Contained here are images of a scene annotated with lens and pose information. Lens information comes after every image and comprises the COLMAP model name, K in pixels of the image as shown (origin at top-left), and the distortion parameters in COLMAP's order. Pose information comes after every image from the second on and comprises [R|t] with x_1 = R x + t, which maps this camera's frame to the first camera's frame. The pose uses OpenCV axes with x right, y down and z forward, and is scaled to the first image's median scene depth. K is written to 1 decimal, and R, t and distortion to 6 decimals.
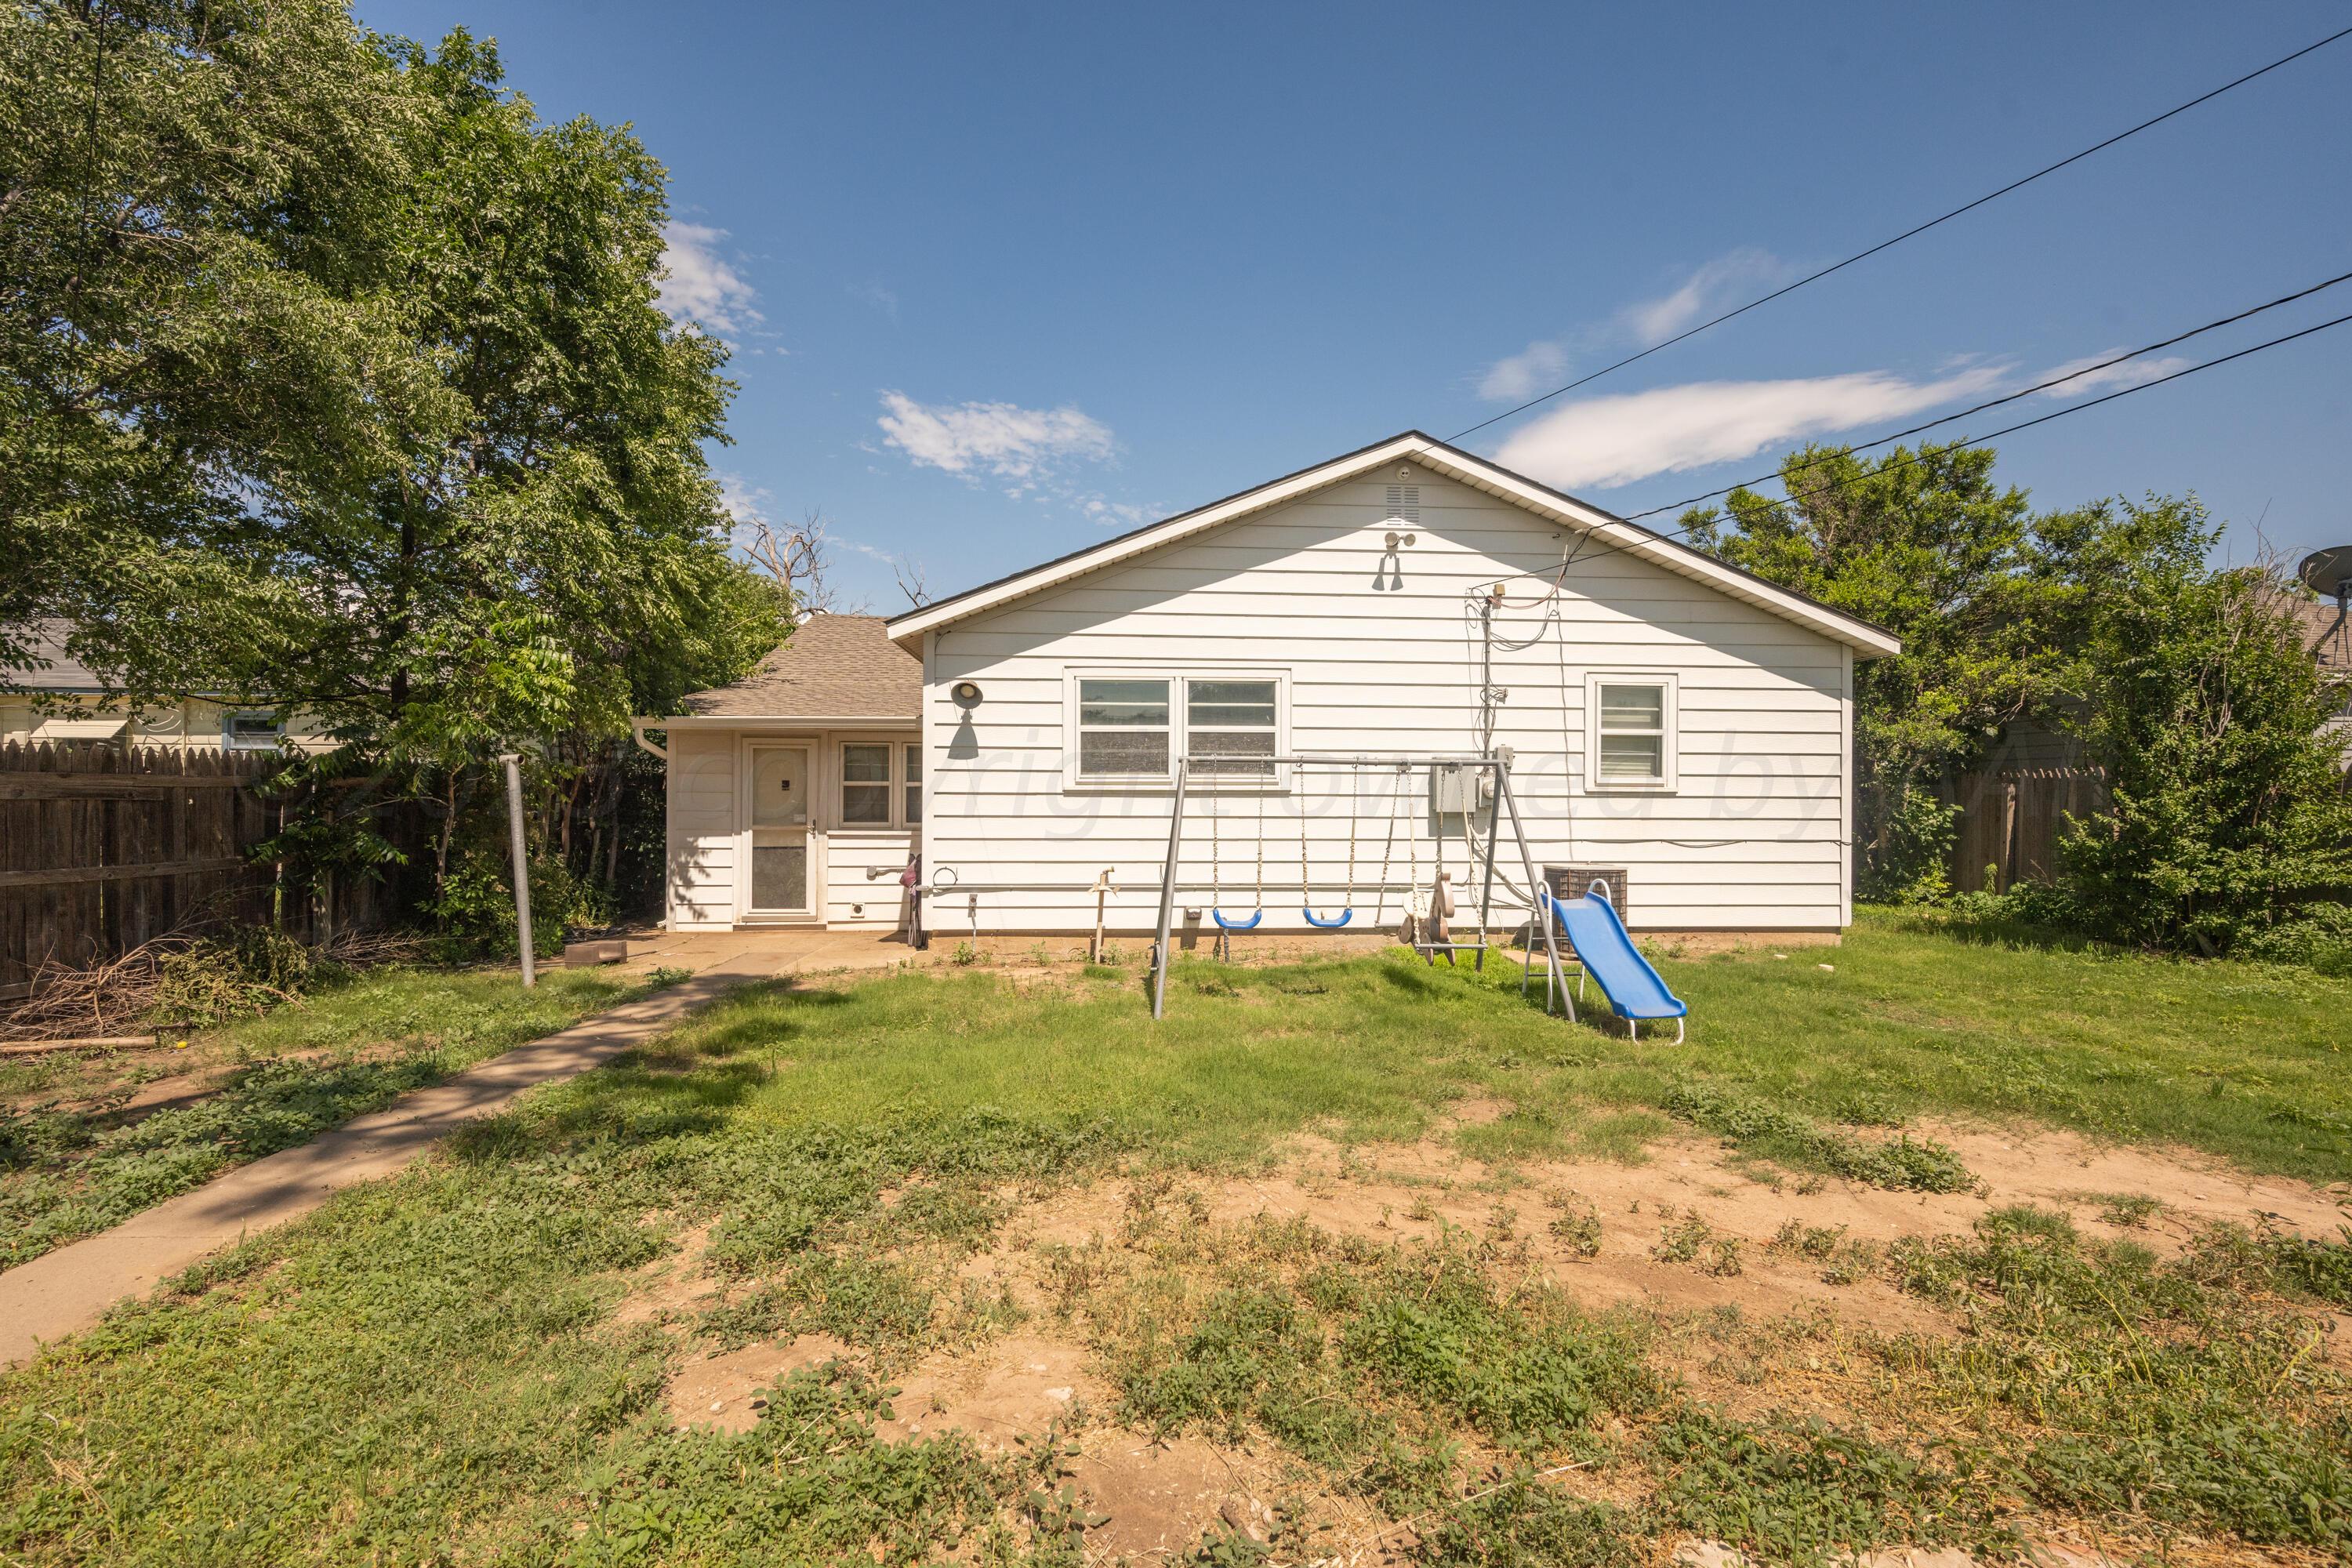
lens RADIAL K [[1077.2, 0, 1183.2], [0, 1077.2, 785.3], [0, 0, 1]] dist [-0.014391, -0.000038]
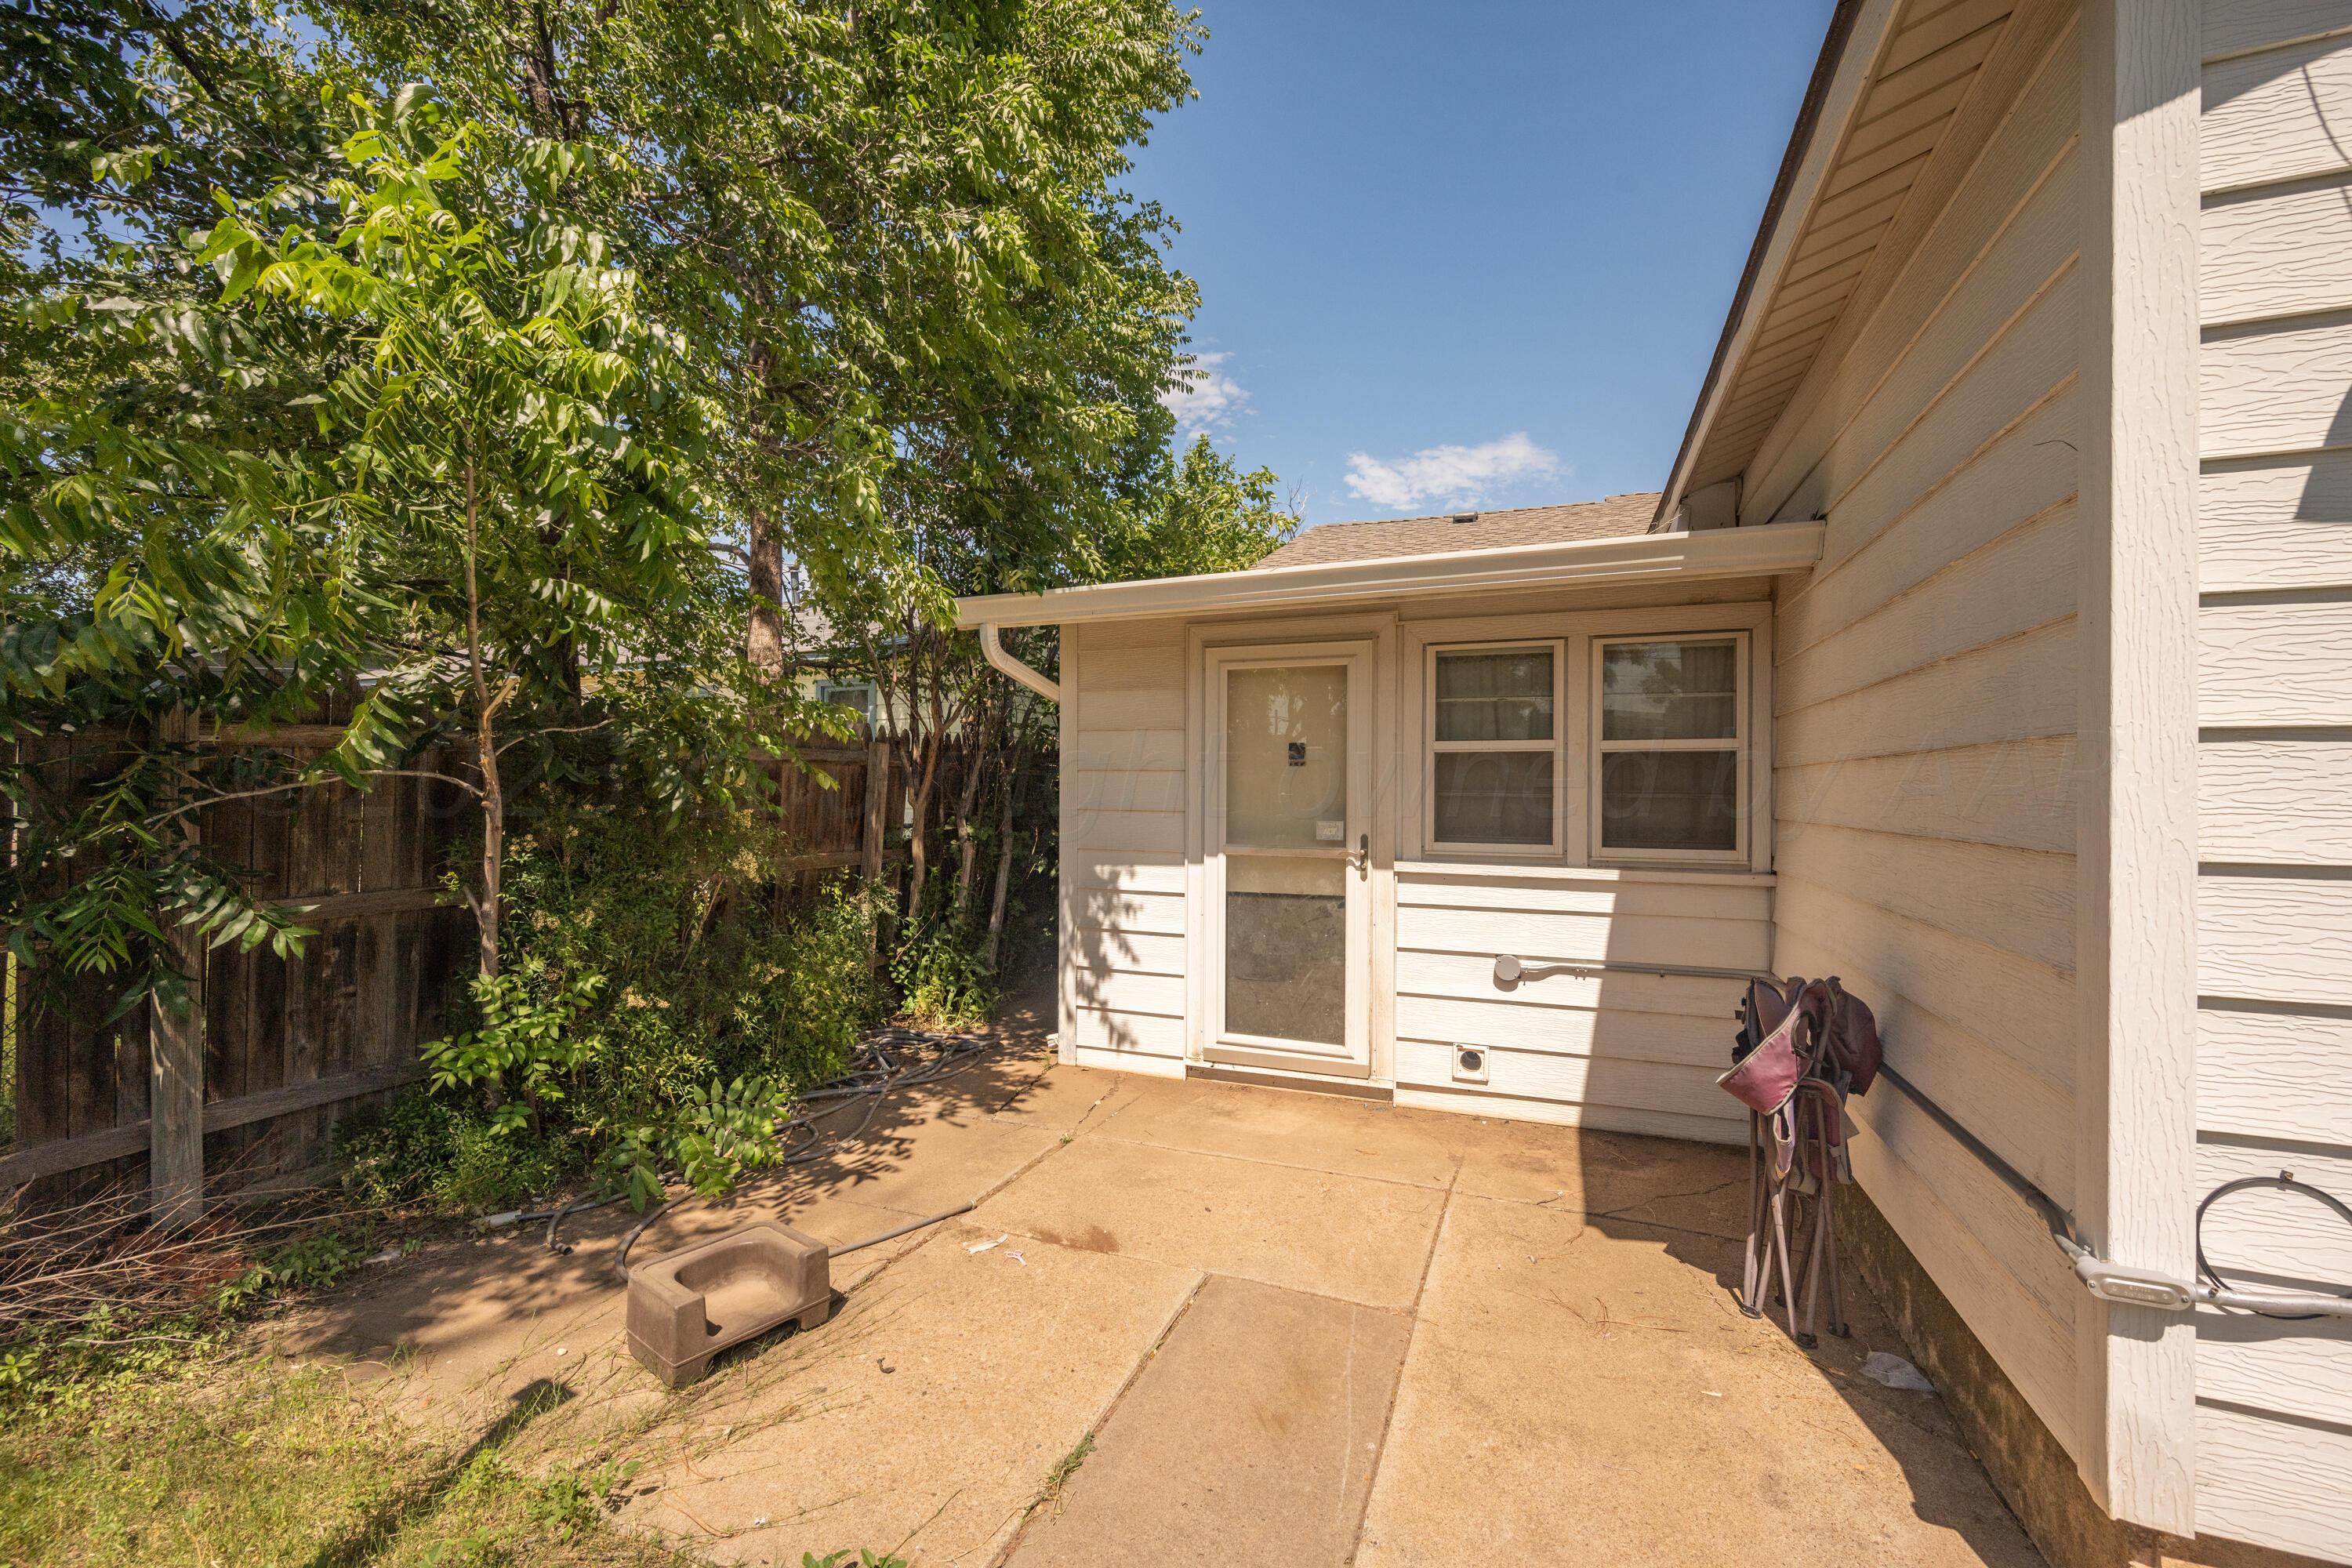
lens RADIAL K [[954.9, 0, 1176.0], [0, 954.9, 784.0], [0, 0, 1]] dist [0.000275, 0.000187]
pose [[0.901696, 0.000302, -0.432371, -0.296860], [-0.000634, 1.000000, -0.000624, 0.014939], [0.432370, 0.000837, 0.901696, 0.756452]]
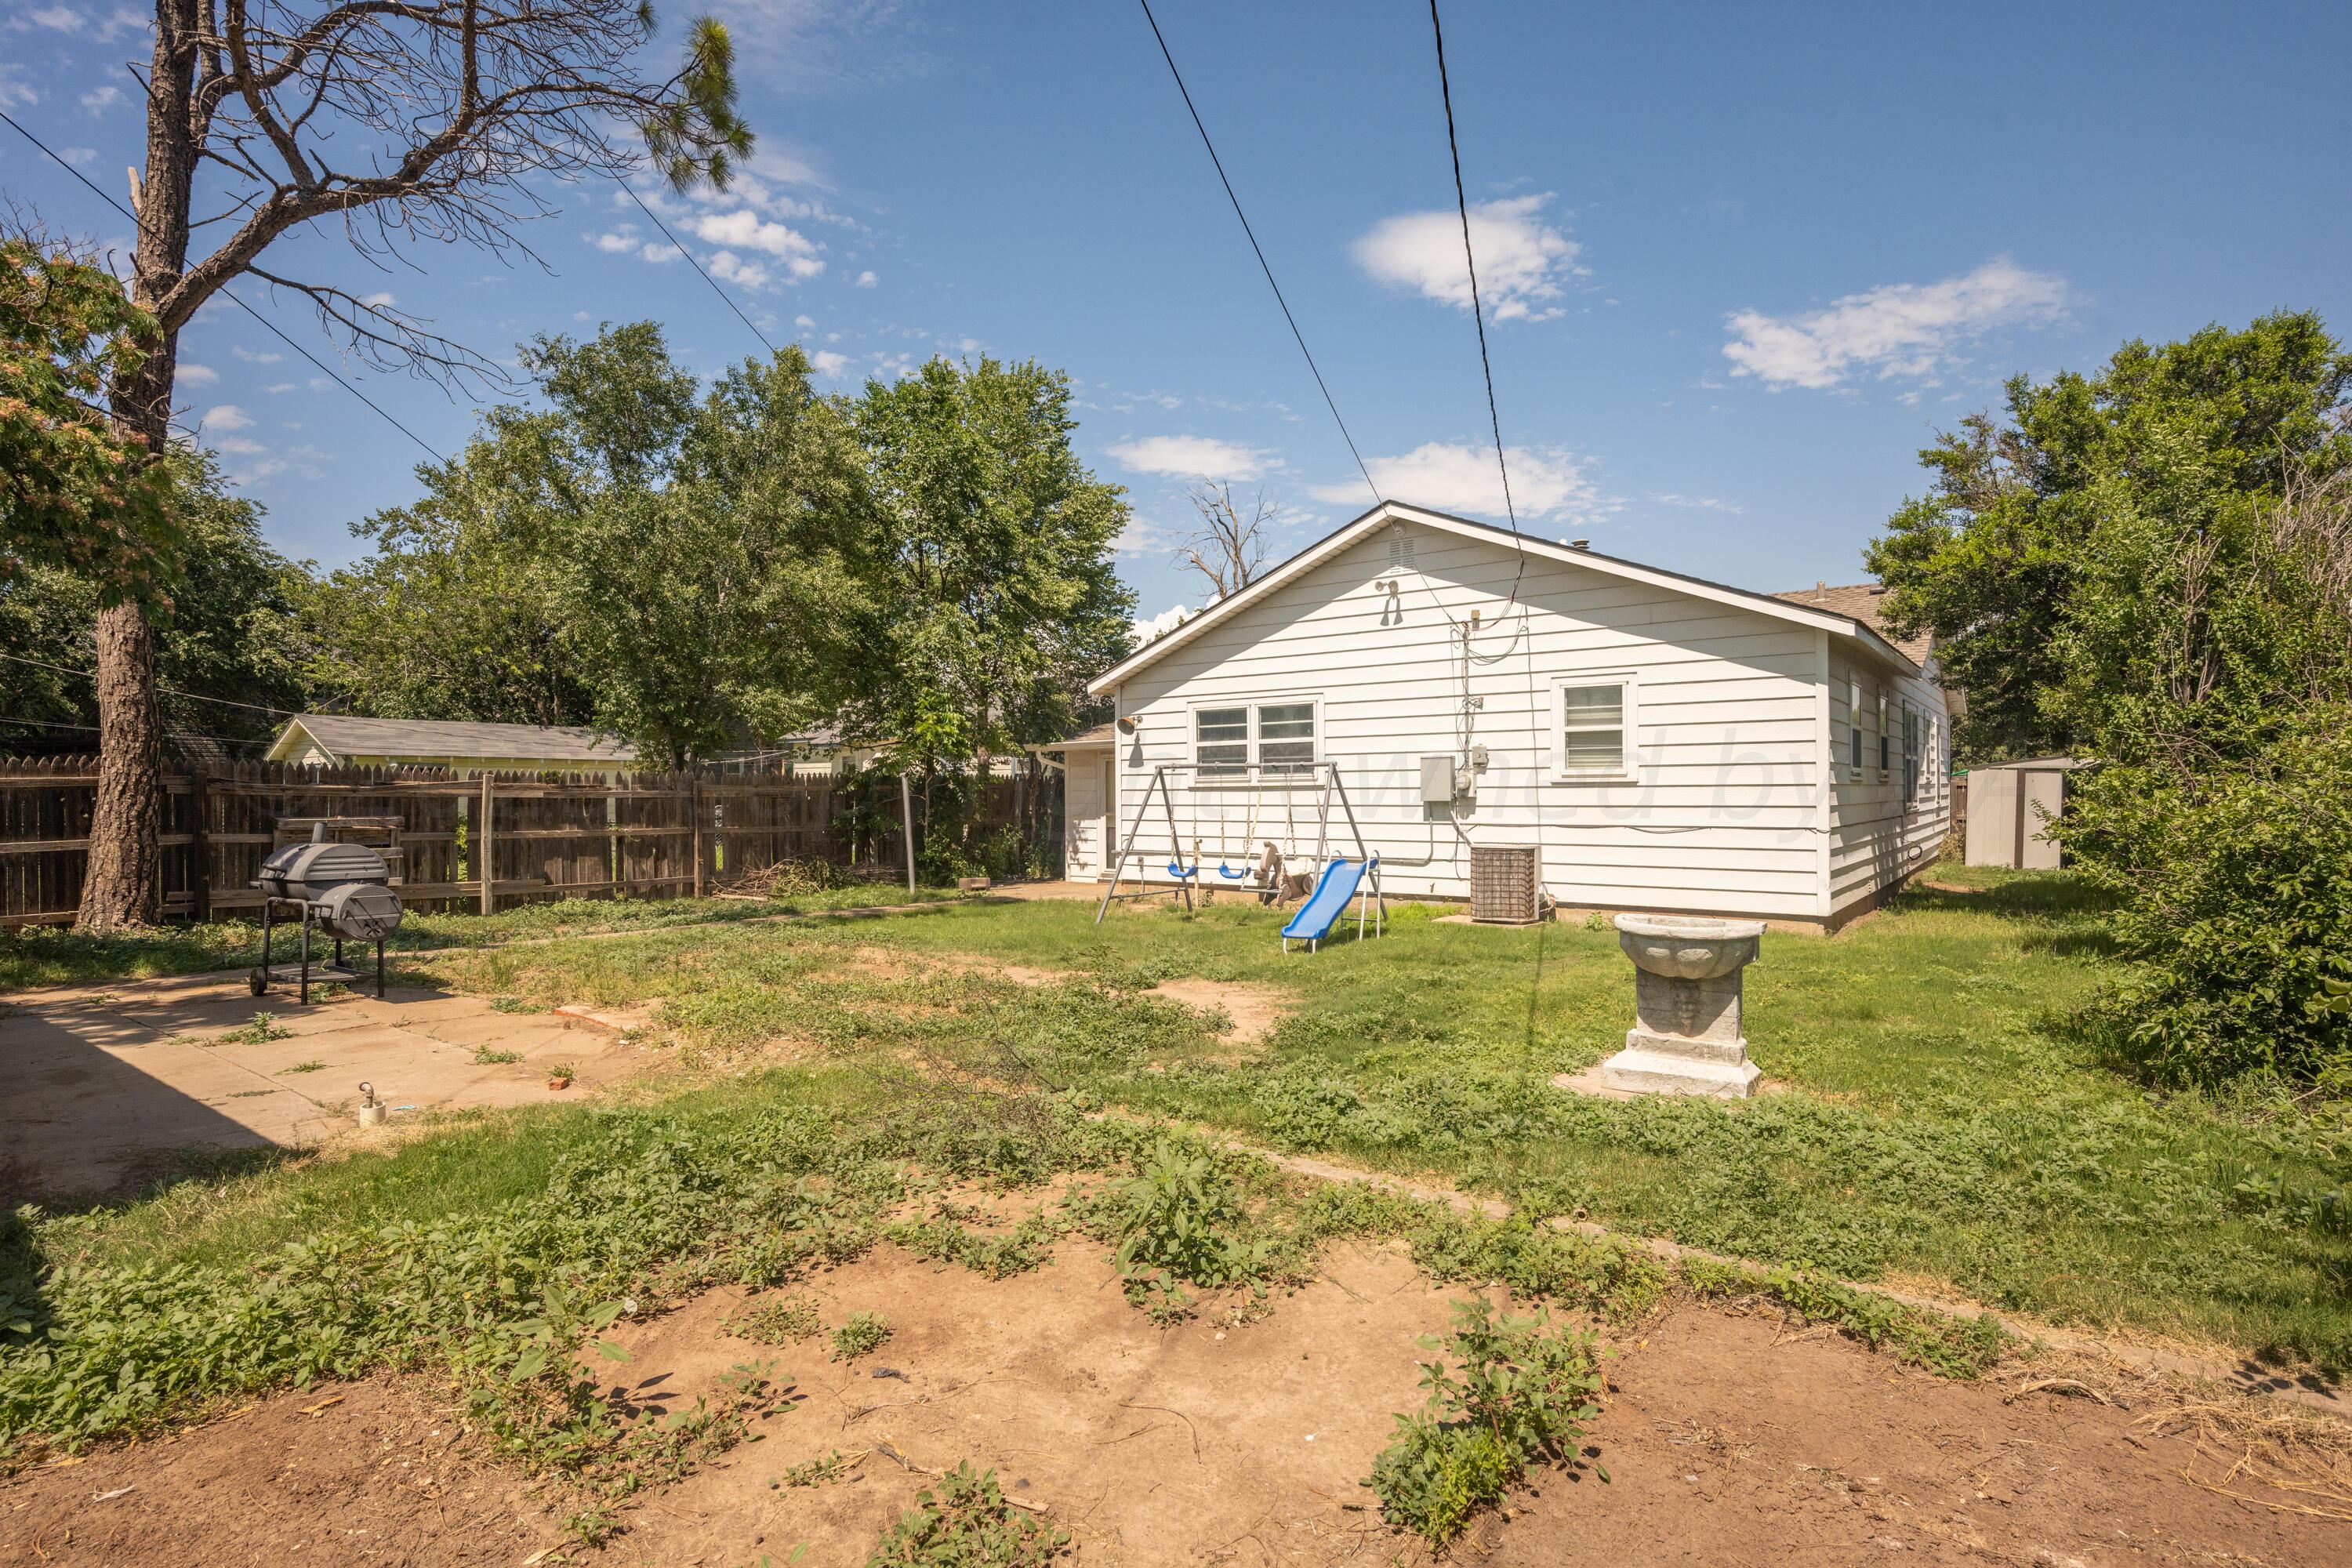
lens RADIAL K [[1182.0, 0, 1176.0], [0, 1182.0, 784.0], [0, 0, 1]] dist [0.002197, 0.000466]
pose [[0.750634, -0.014493, -0.660559, 0.907480], [0.018388, 0.999830, -0.001042, 0.001597], [0.660462, -0.011364, 0.750773, -0.206844]]
